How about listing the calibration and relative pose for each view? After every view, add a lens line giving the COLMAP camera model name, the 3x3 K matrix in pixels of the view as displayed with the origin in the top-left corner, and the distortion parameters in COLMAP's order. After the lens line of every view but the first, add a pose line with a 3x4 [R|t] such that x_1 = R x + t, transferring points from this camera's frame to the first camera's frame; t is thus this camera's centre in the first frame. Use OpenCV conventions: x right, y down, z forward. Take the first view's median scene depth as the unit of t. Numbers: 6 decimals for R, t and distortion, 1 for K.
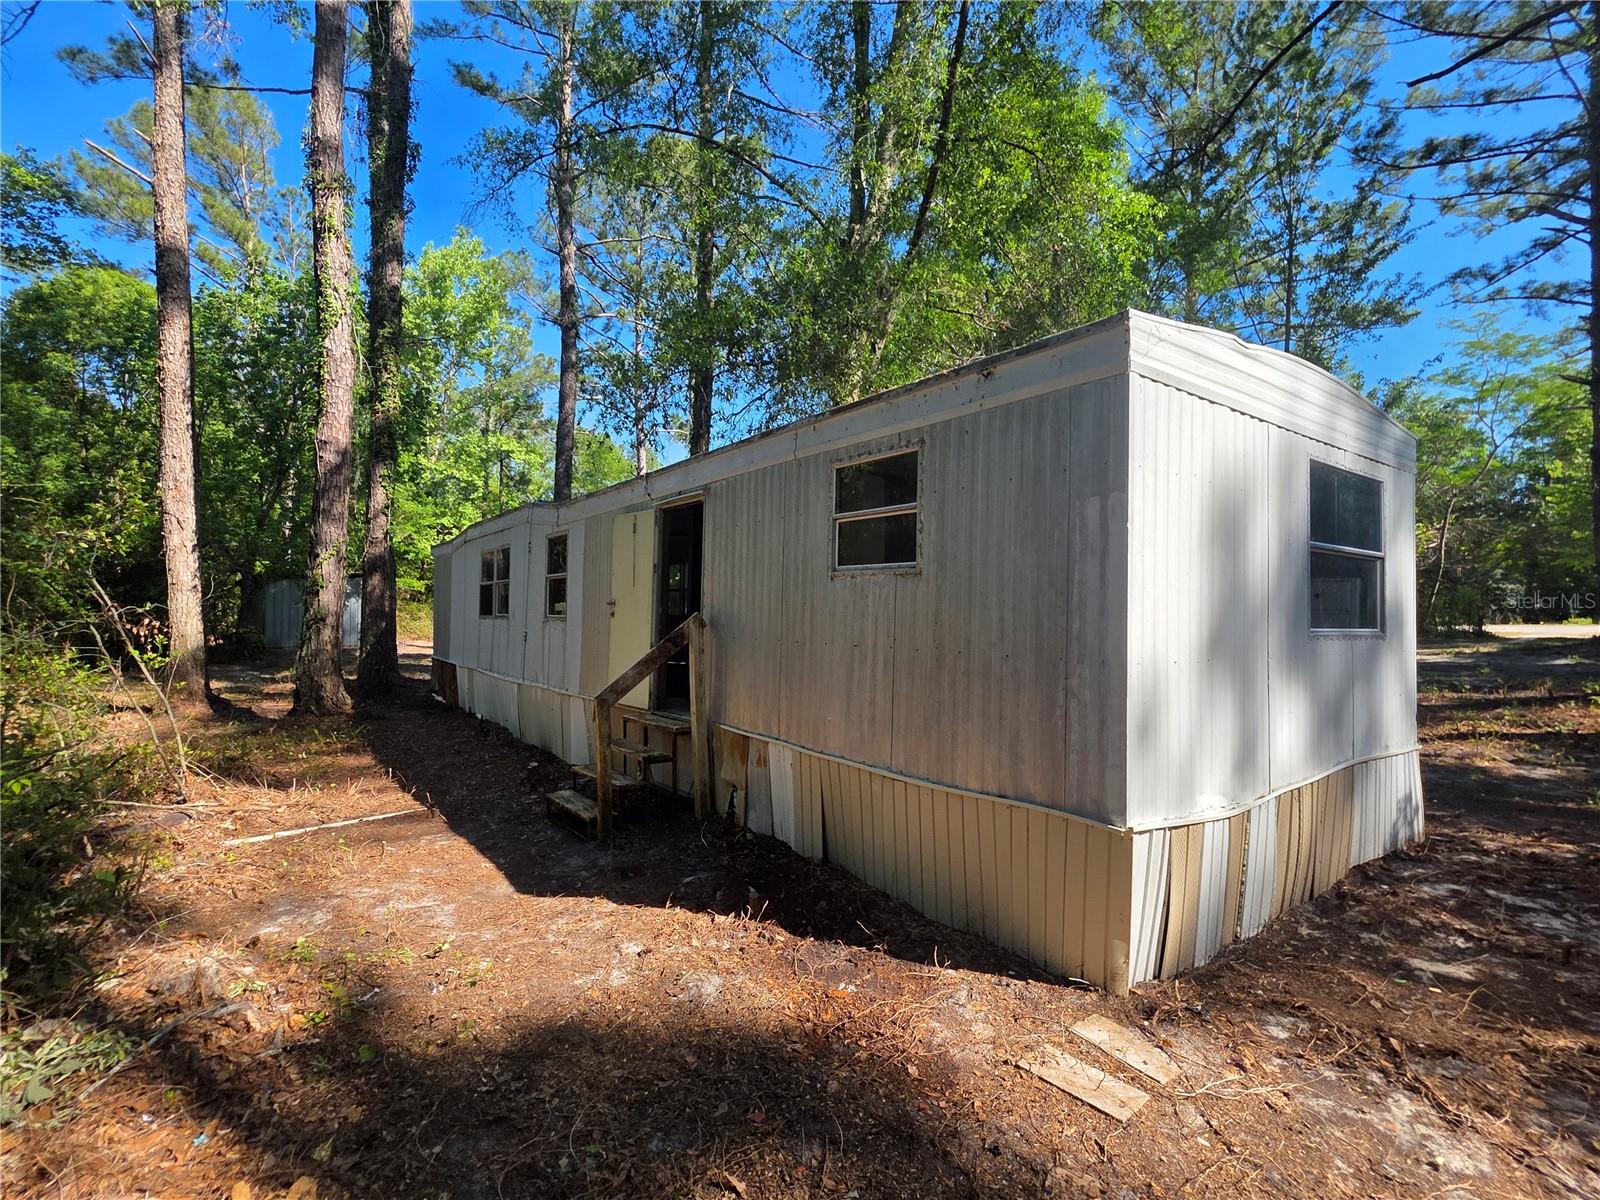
lens RADIAL K [[751.4, 0, 796.1], [0, 751.4, 605.8], [0, 0, 1]] dist [0.022851, 0.001282]
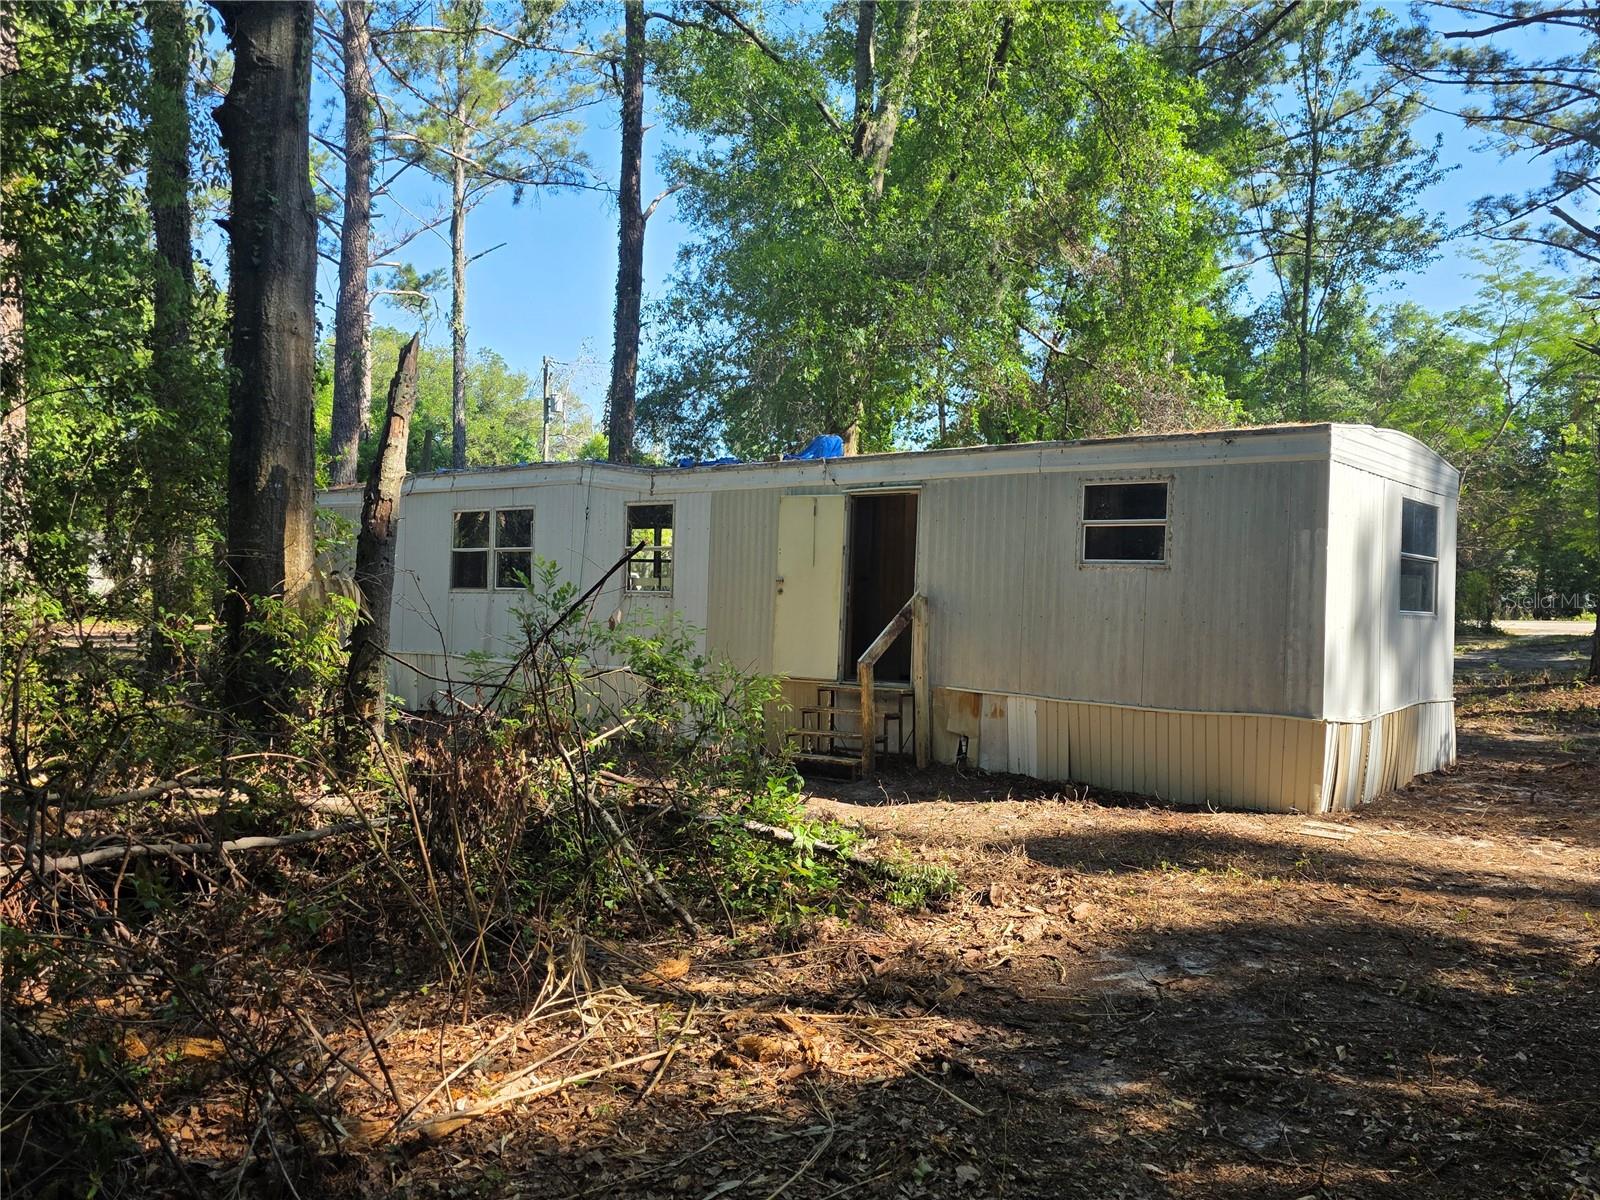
lens RADIAL K [[1260.3, 0, 801.0], [0, 1260.3, 602.6], [0, 0, 1]] dist [0.068573, -0.005770]
pose [[0.971541, 0.016003, 0.236332, -0.871044], [-0.020255, 0.999674, 0.015576, -0.000697], [-0.236005, -0.019920, 0.971548, -0.956948]]
